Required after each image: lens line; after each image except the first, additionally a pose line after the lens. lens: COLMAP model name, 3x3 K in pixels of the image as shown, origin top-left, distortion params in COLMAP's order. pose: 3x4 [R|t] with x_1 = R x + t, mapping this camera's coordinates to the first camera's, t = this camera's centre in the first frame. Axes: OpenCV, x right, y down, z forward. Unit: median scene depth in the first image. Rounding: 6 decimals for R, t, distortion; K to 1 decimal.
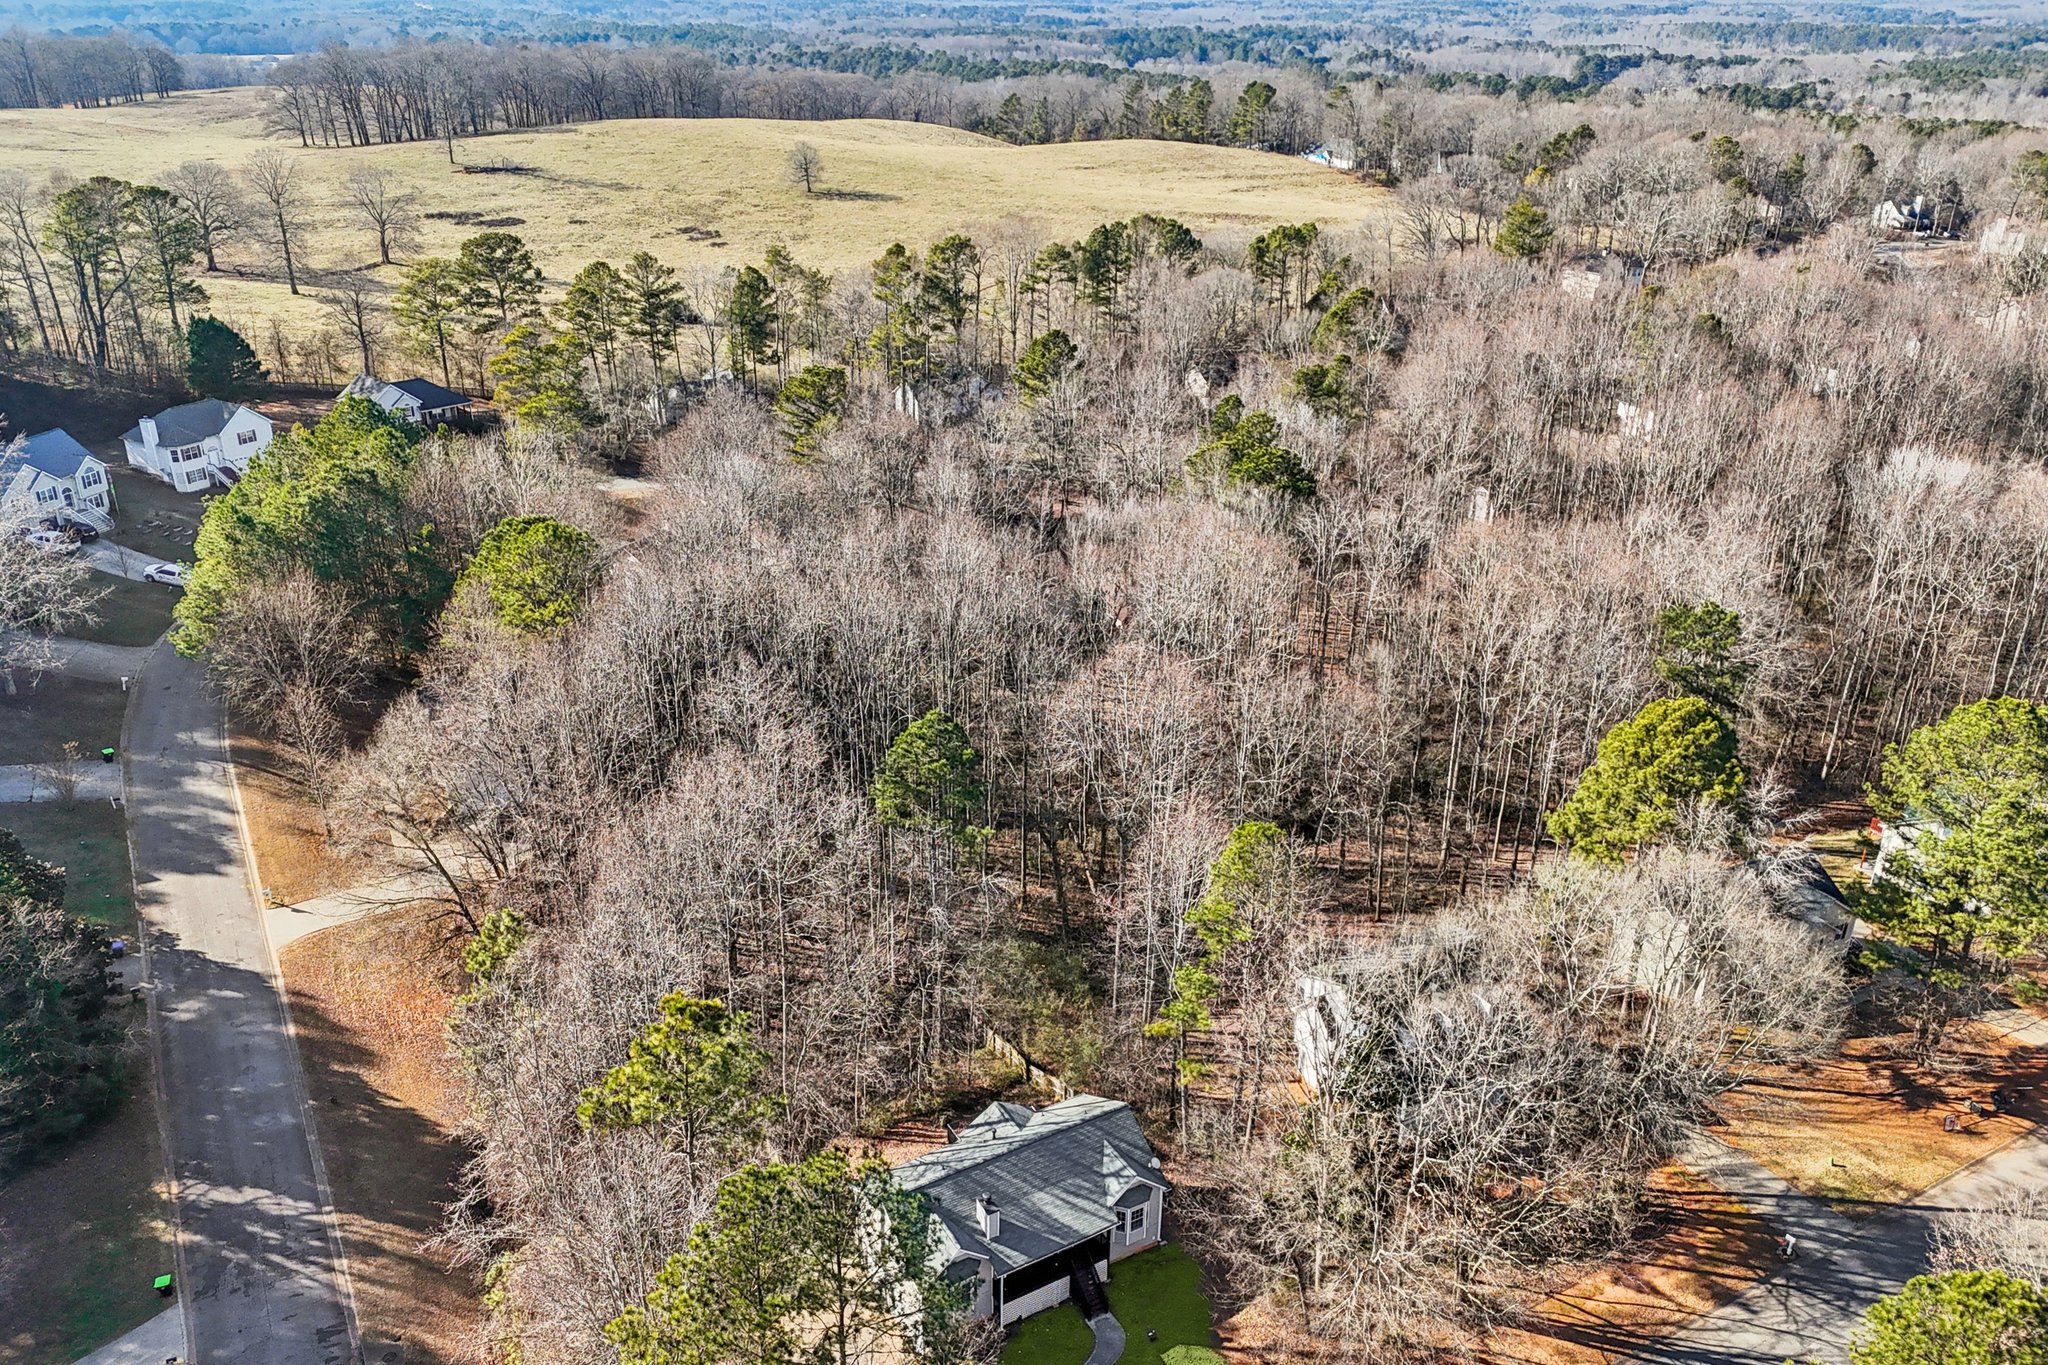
lens RADIAL K [[1449.9, 0, 962.2], [0, 1449.9, 703.9], [0, 0, 1]] dist [0.064031, -0.065622]
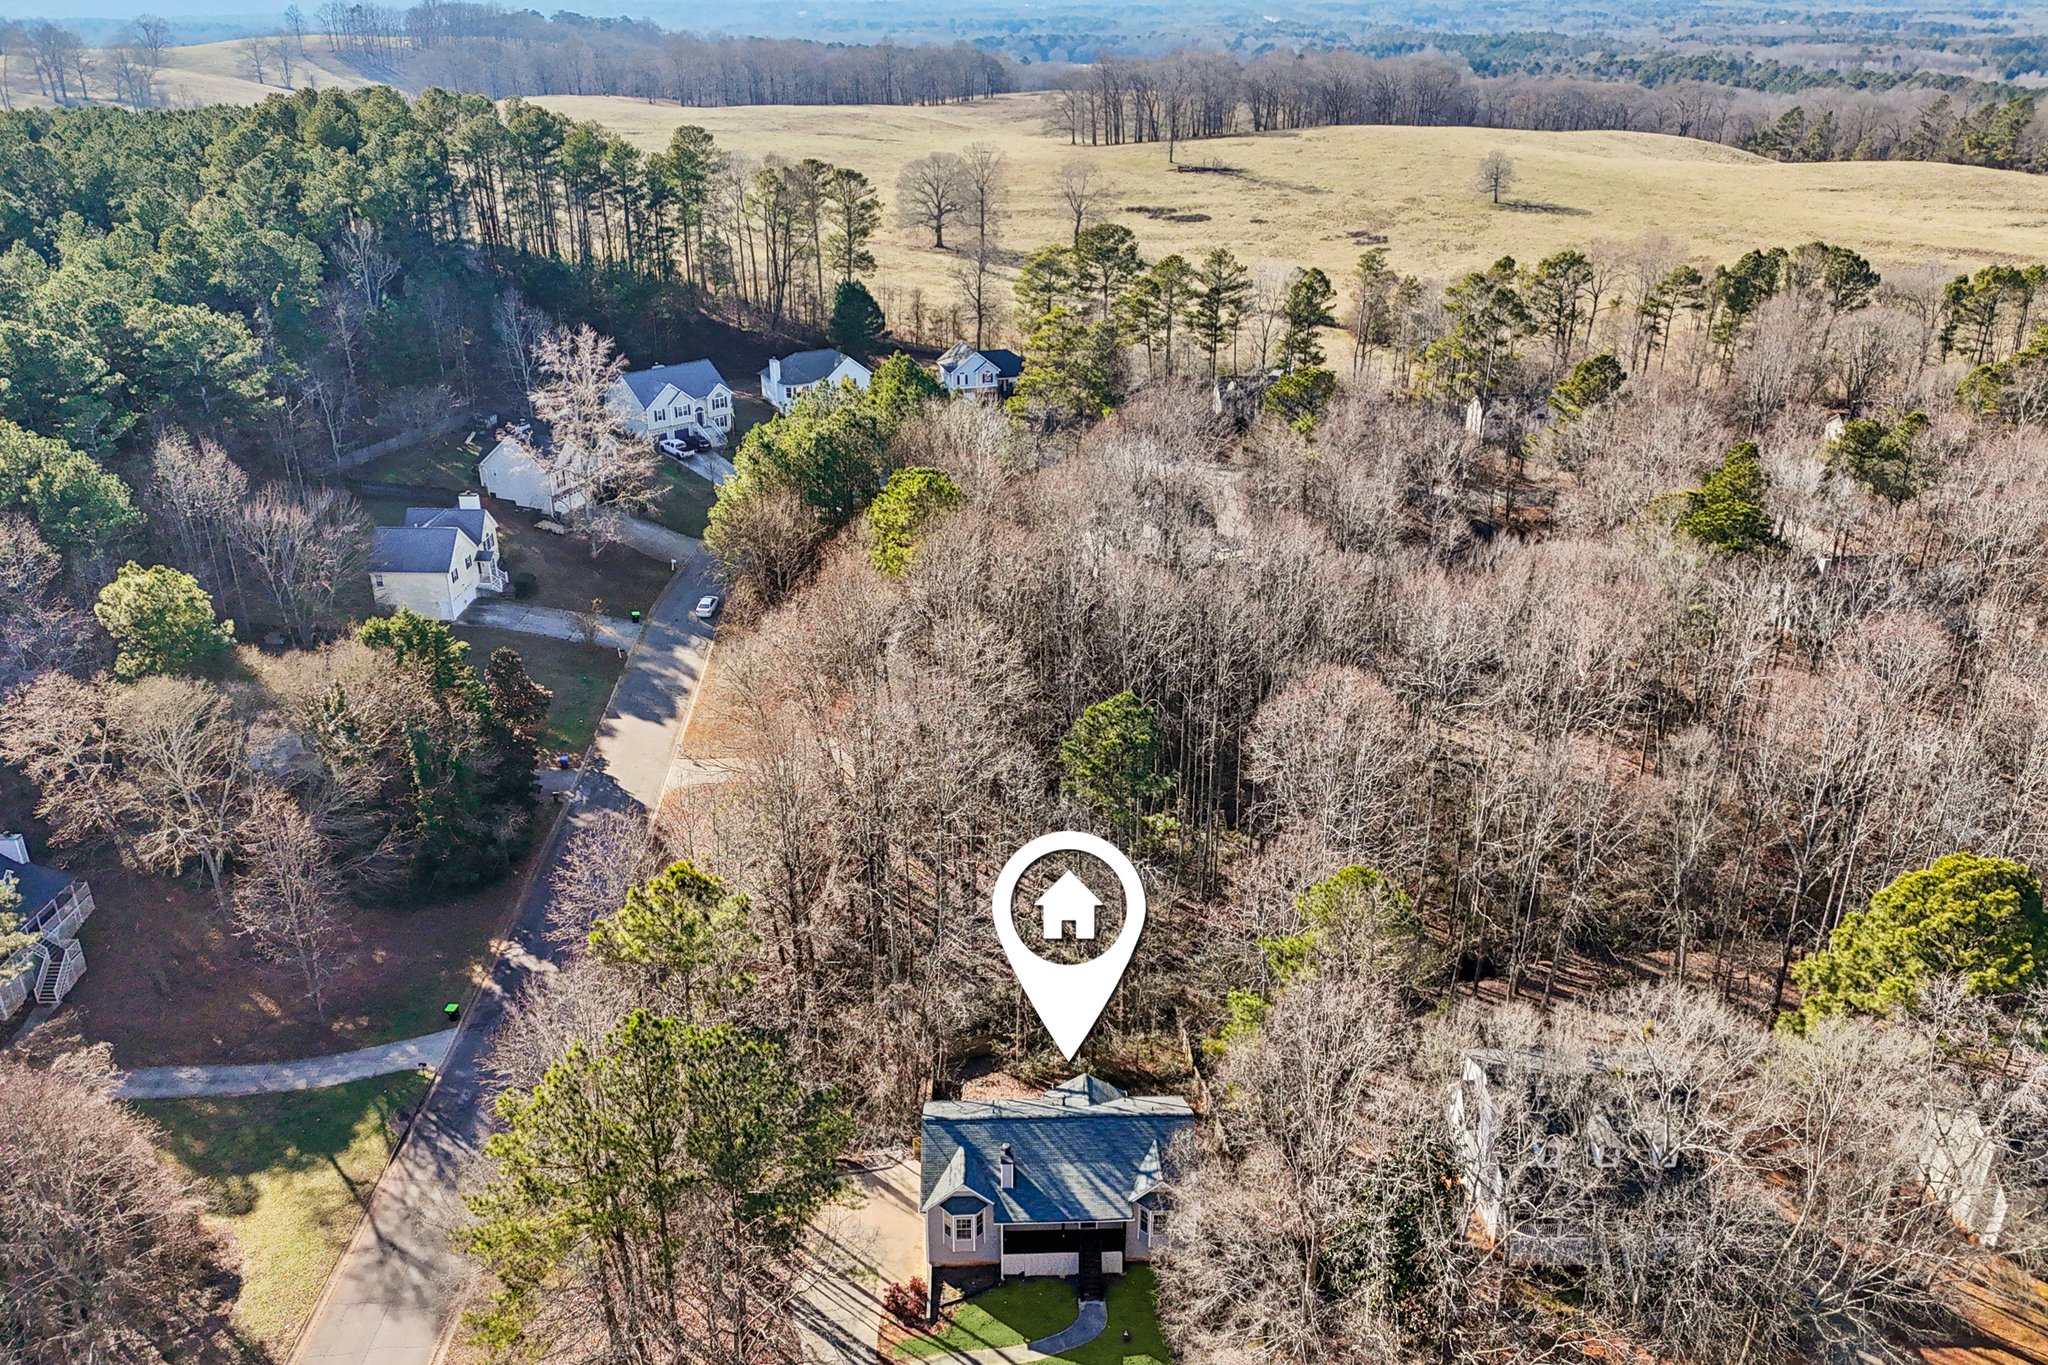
lens RADIAL K [[1424.8, 0, 1039.3], [0, 1424.8, 692.8], [0, 0, 1]] dist [0.059958, -0.054106]
pose [[0.890417, 0.192493, -0.412437, 0.149898], [-0.194760, 0.980153, 0.036986, -0.008800], [0.411371, 0.047393, 0.910235, 0.023650]]
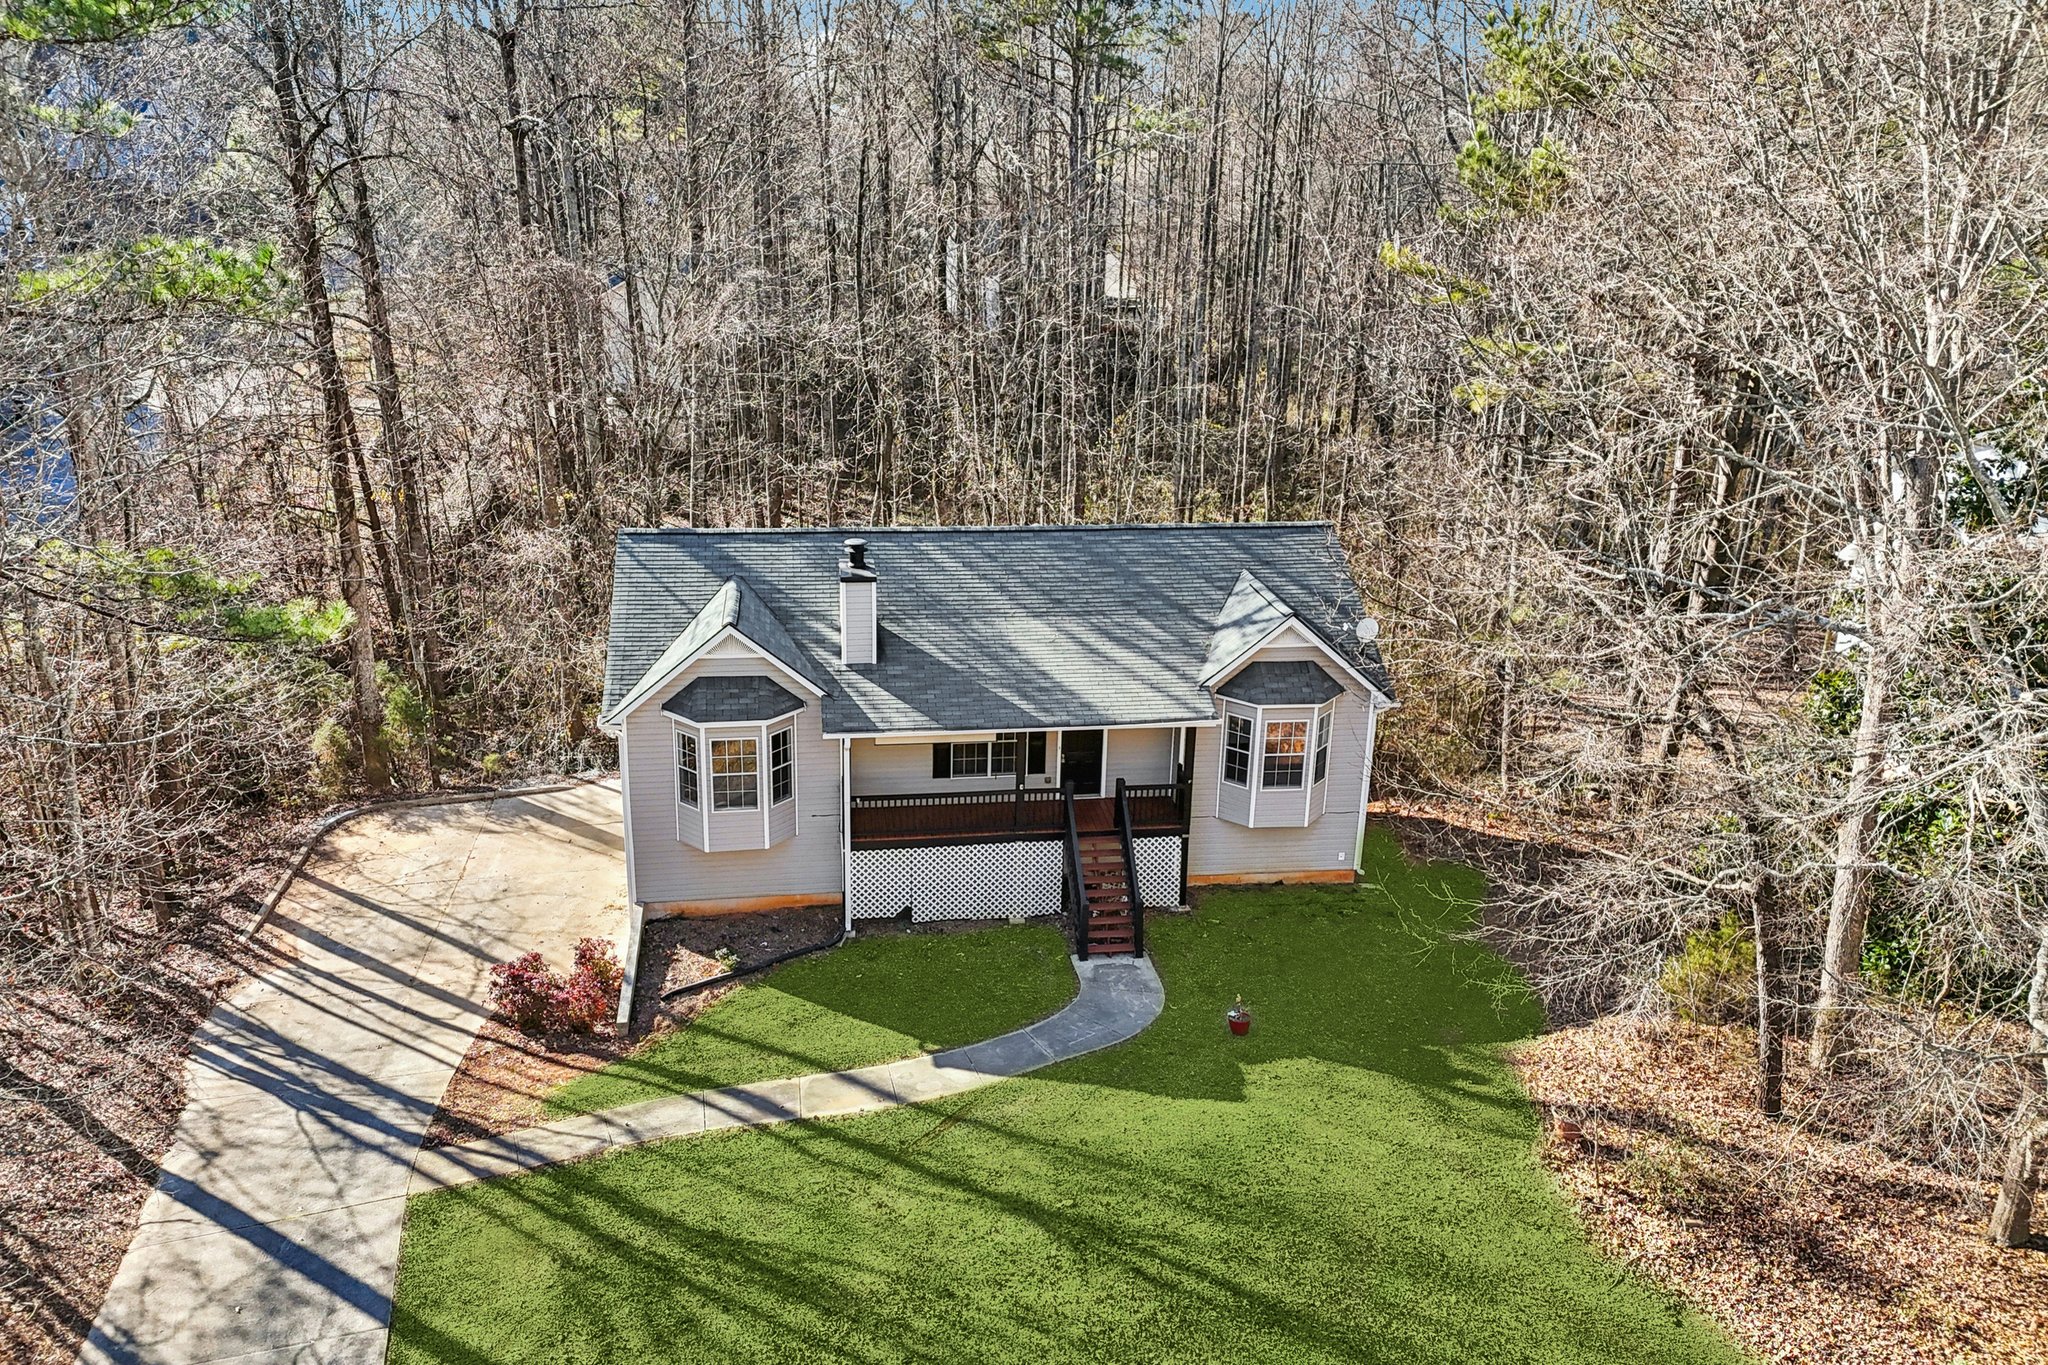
lens RADIAL K [[1379.2, 0, 1024.0], [0, 1379.2, 682.5], [0, 0, 1]] dist [0.034296, -0.004532]
pose [[0.938870, 0.145997, -0.311783, 0.064358], [-0.180425, 0.979958, -0.084434, 0.148474], [0.293207, 0.135526, 0.946394, 0.258807]]
